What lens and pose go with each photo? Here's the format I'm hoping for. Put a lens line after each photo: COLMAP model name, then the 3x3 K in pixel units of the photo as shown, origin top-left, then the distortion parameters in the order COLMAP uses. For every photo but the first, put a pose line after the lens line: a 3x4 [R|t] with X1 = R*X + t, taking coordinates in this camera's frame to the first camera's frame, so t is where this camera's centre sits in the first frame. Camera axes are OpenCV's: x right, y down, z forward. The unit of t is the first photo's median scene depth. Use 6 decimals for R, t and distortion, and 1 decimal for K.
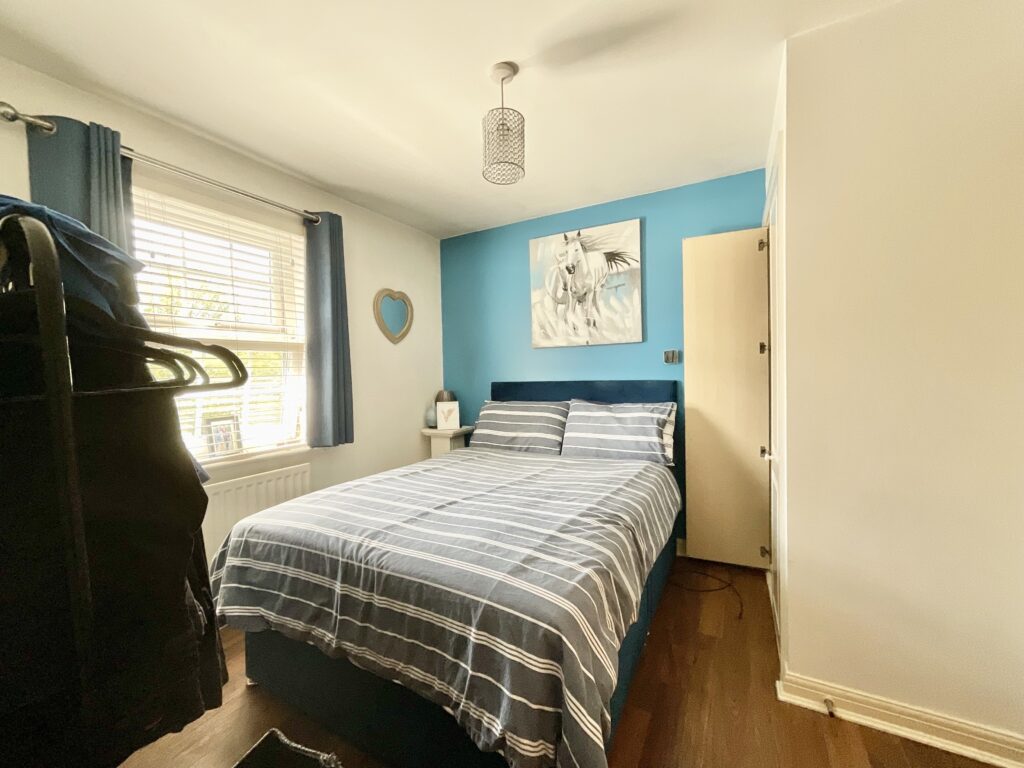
lens RADIAL K [[412.1, 0, 506.8], [0, 412.1, 385.2], [0, 0, 1]] dist [0.000554, 0.000063]
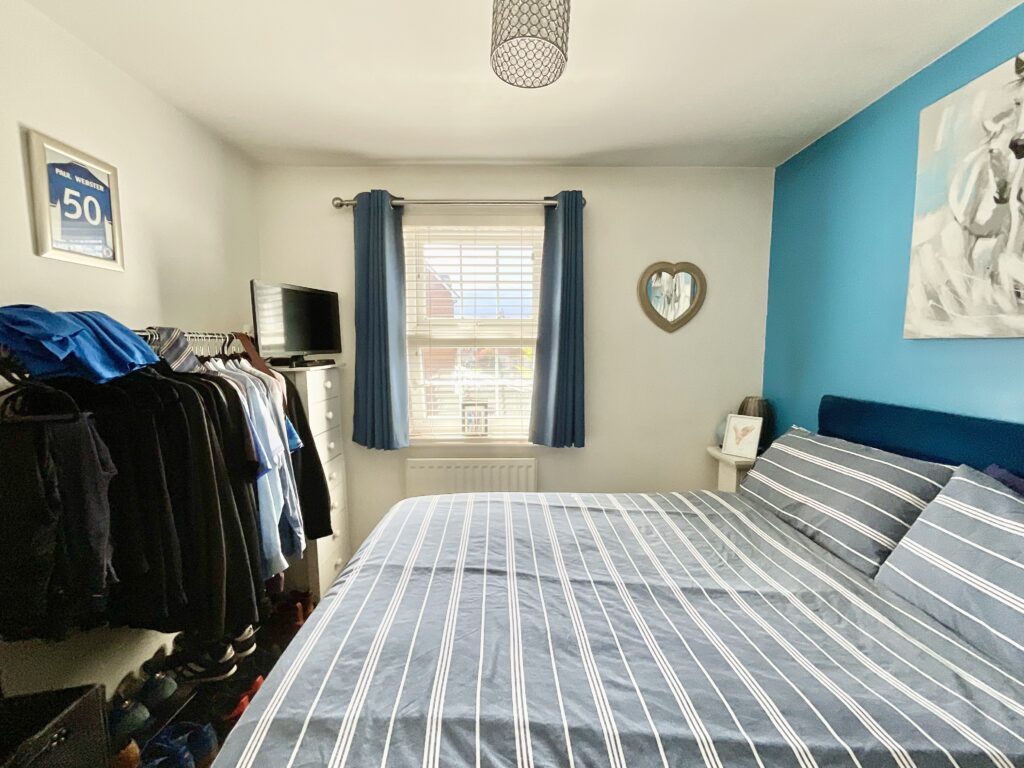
lens RADIAL K [[412.1, 0, 506.8], [0, 412.1, 385.2], [0, 0, 1]] dist [0.000554, 0.000063]
pose [[0.505602, 0.102431, -0.856665, 0.292541], [-0.039661, 0.994637, 0.095520, -0.073851], [0.861855, -0.014319, 0.506952, 0.394760]]
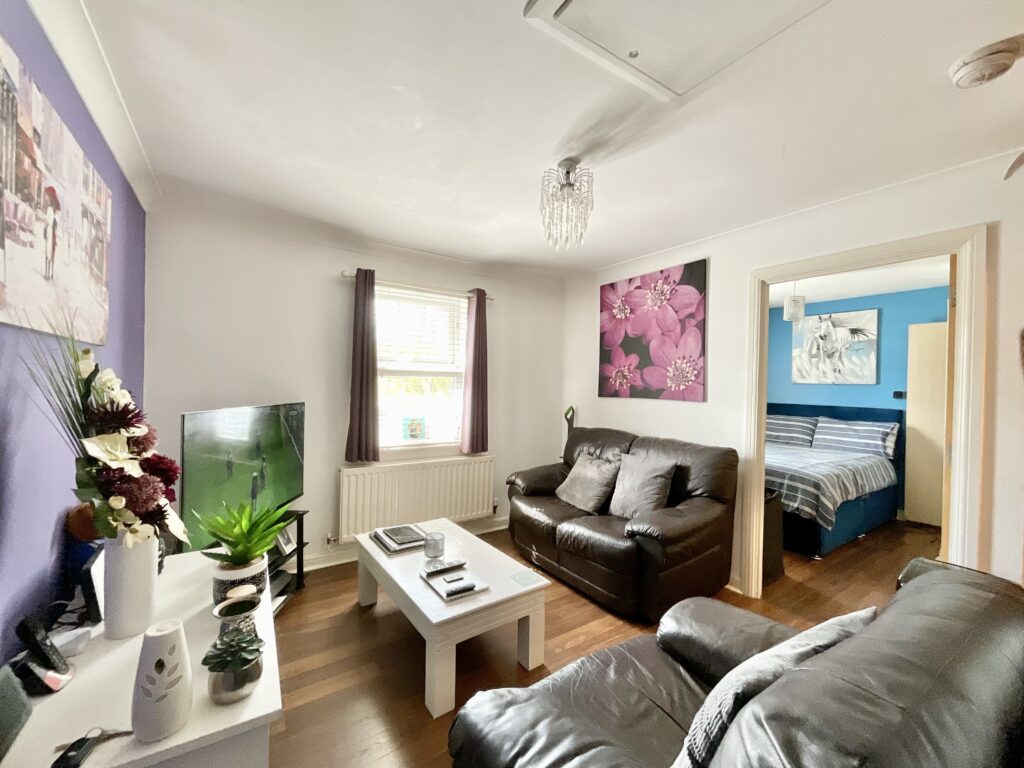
lens RADIAL K [[412.1, 0, 506.8], [0, 412.1, 385.2], [0, 0, 1]] dist [0.000554, 0.000063]
pose [[0.888300, 0.045729, -0.456981, -0.224835], [-0.055538, 0.998424, -0.008047, -0.008243], [0.455893, 0.032528, 0.889440, -1.128839]]
